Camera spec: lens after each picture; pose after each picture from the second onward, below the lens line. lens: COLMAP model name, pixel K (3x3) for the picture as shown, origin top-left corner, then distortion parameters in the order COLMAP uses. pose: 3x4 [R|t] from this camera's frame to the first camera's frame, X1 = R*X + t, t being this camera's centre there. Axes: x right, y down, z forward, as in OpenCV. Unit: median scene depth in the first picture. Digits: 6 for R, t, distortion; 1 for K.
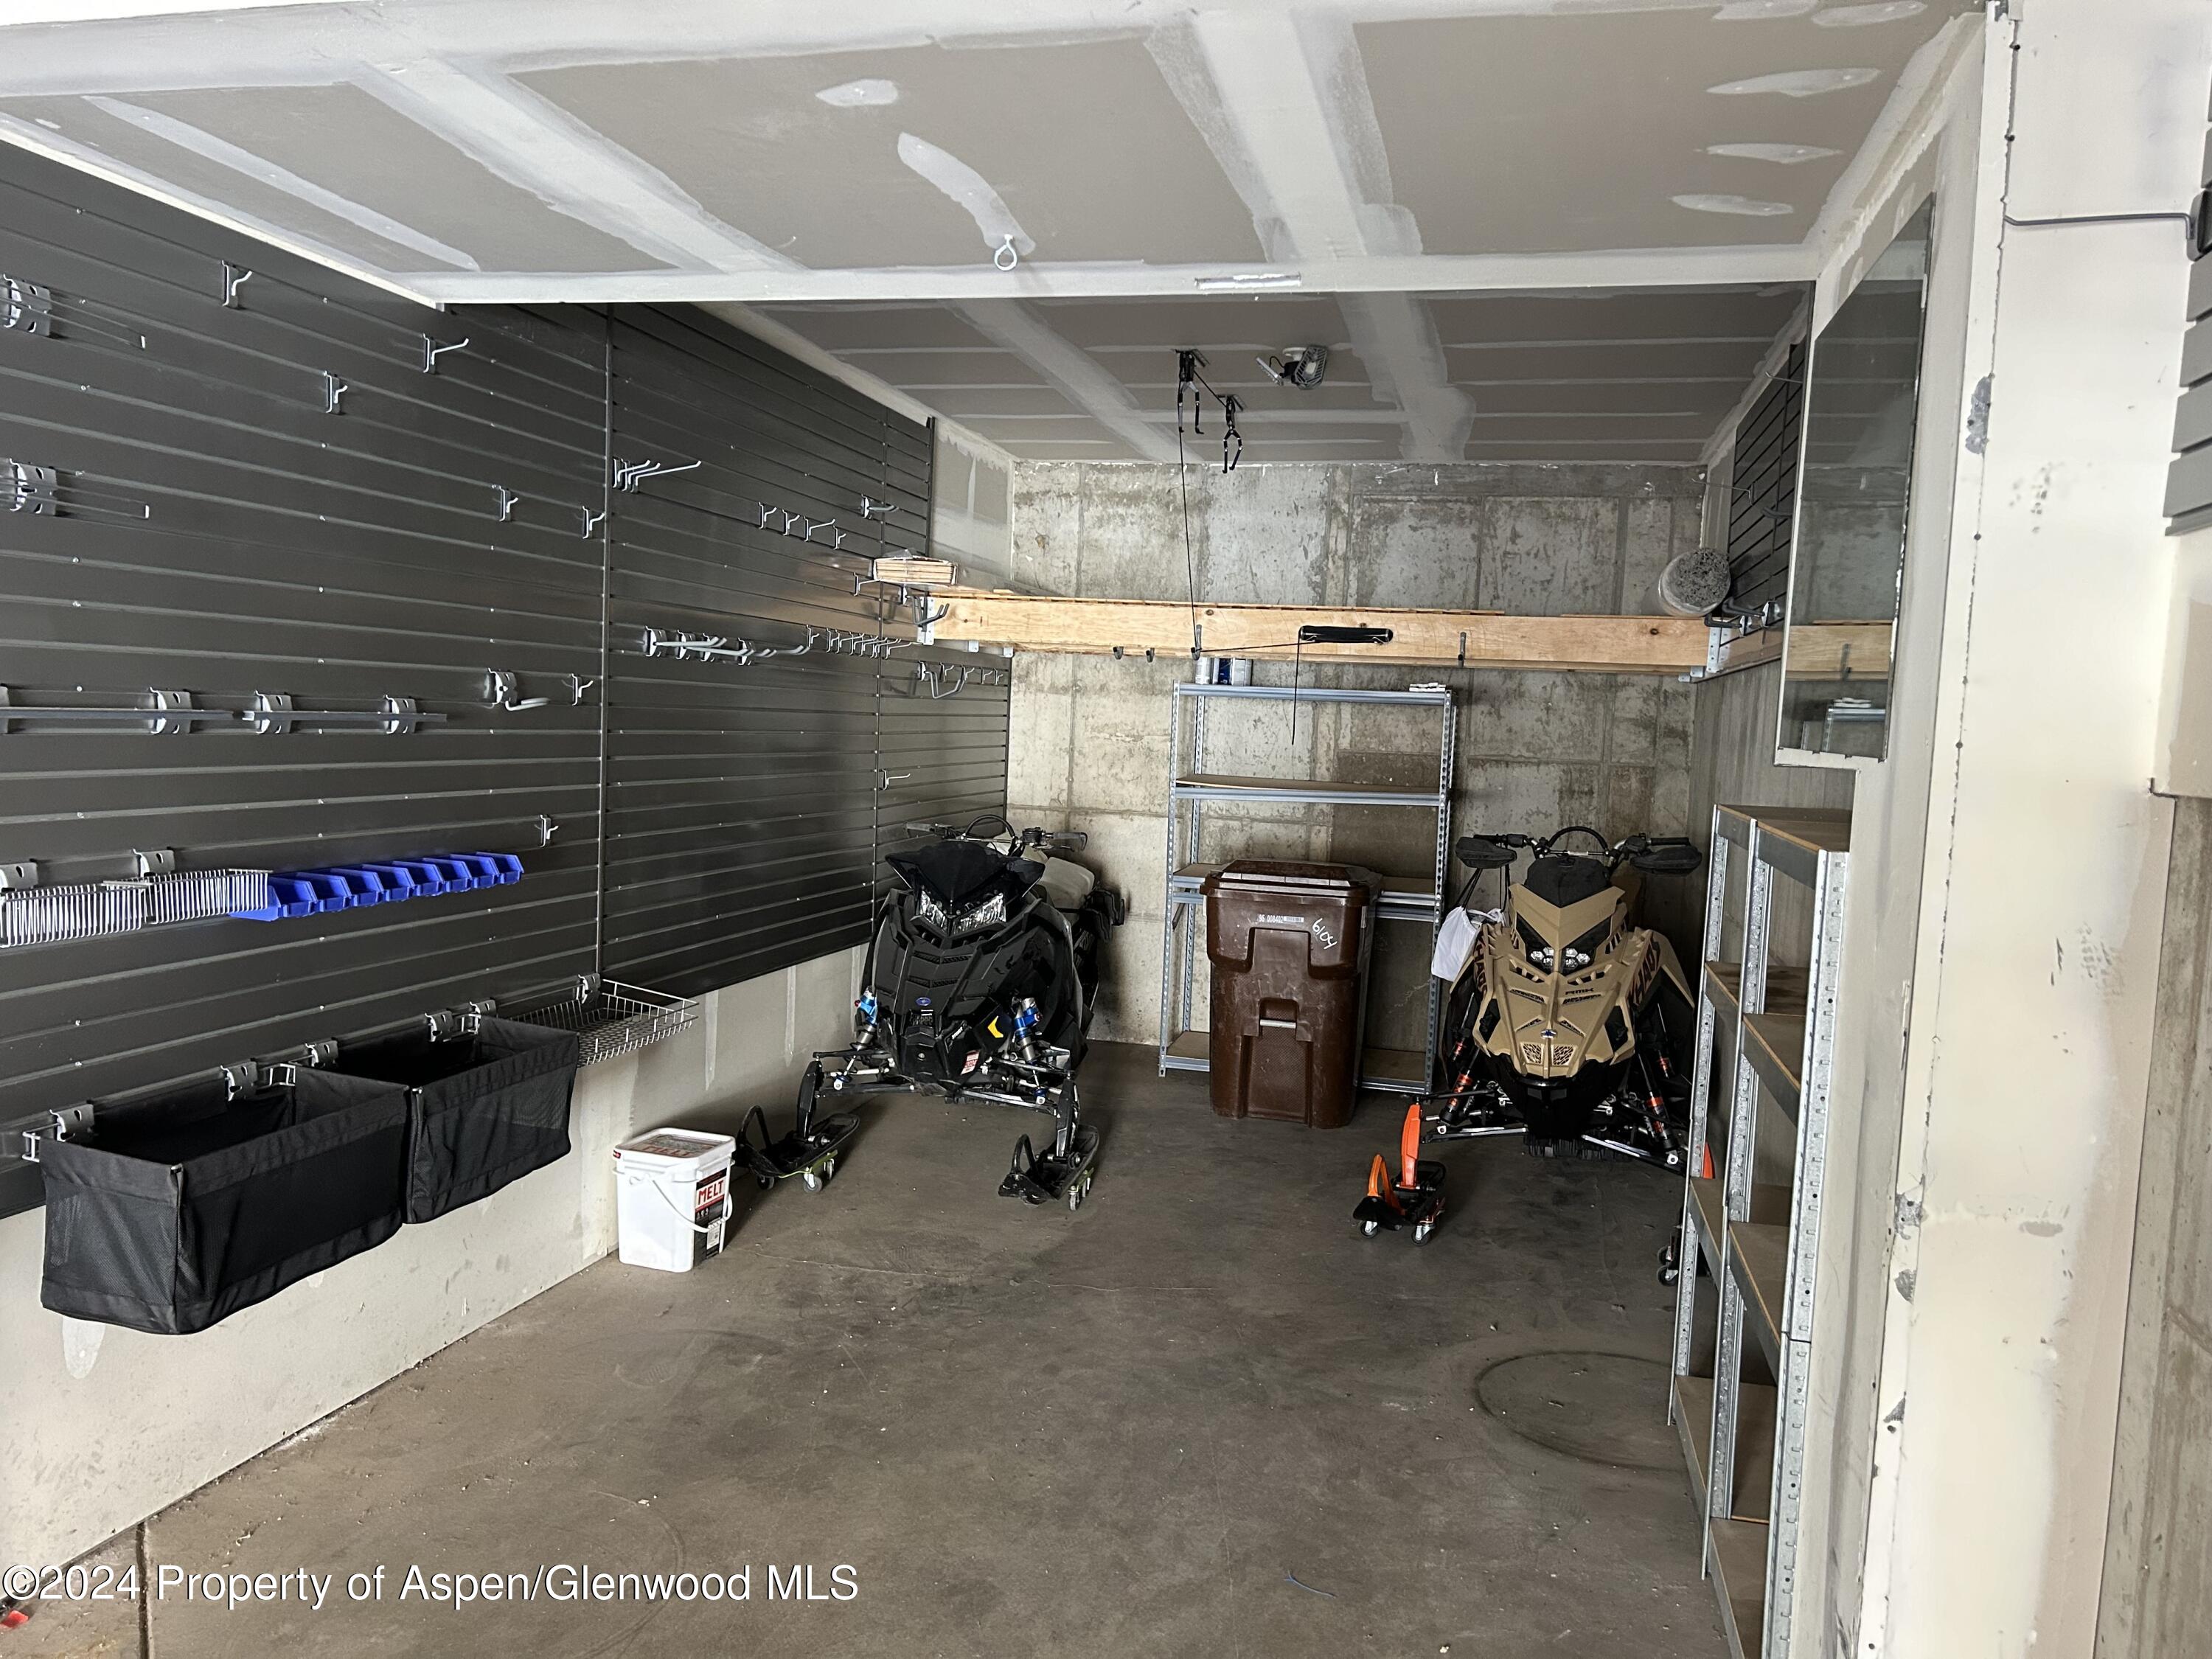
lens RADIAL K [[1661.3, 0, 1121.8], [0, 1661.3, 846.6], [0, 0, 1]] dist [0.062234, -0.070069]
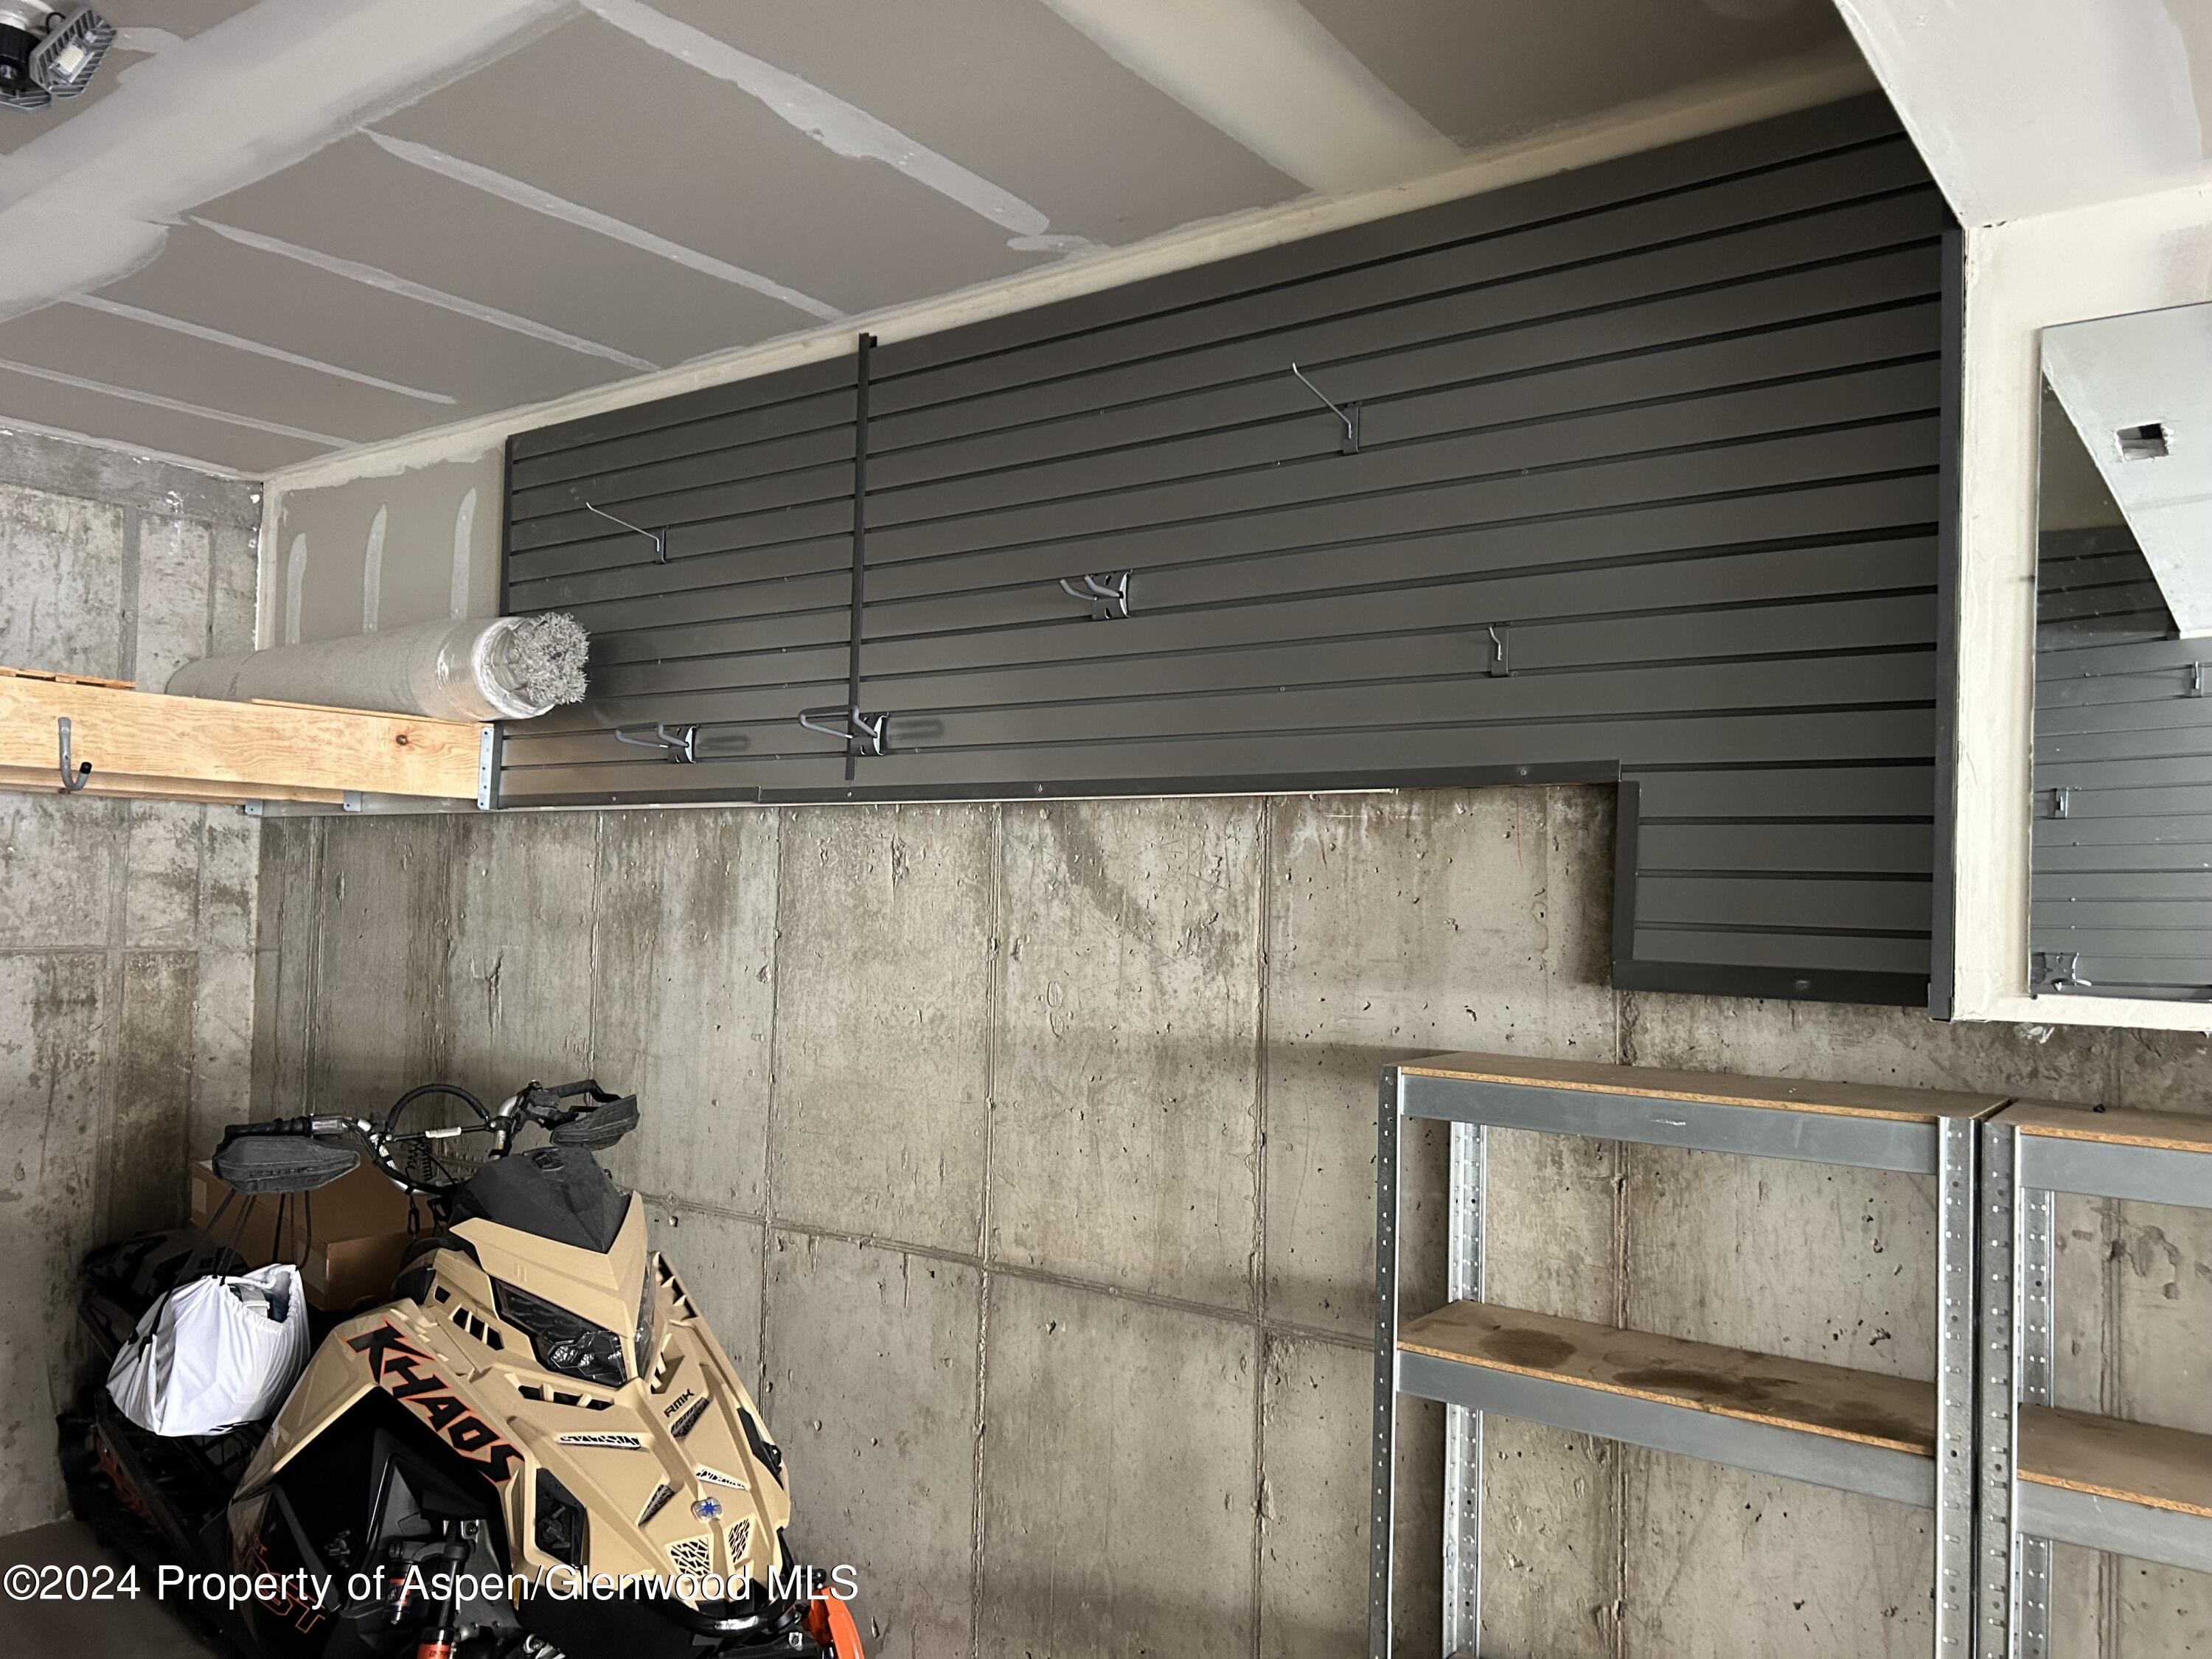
lens RADIAL K [[1661.3, 0, 1105.7], [0, 1661.3, 843.1], [0, 0, 1]] dist [0.062234, -0.070069]
pose [[0.394450, -0.002288, 0.918915, -0.133696], [0.065382, 0.997532, -0.025582, -0.055549], [-0.916589, 0.070171, 0.393626, 0.499680]]
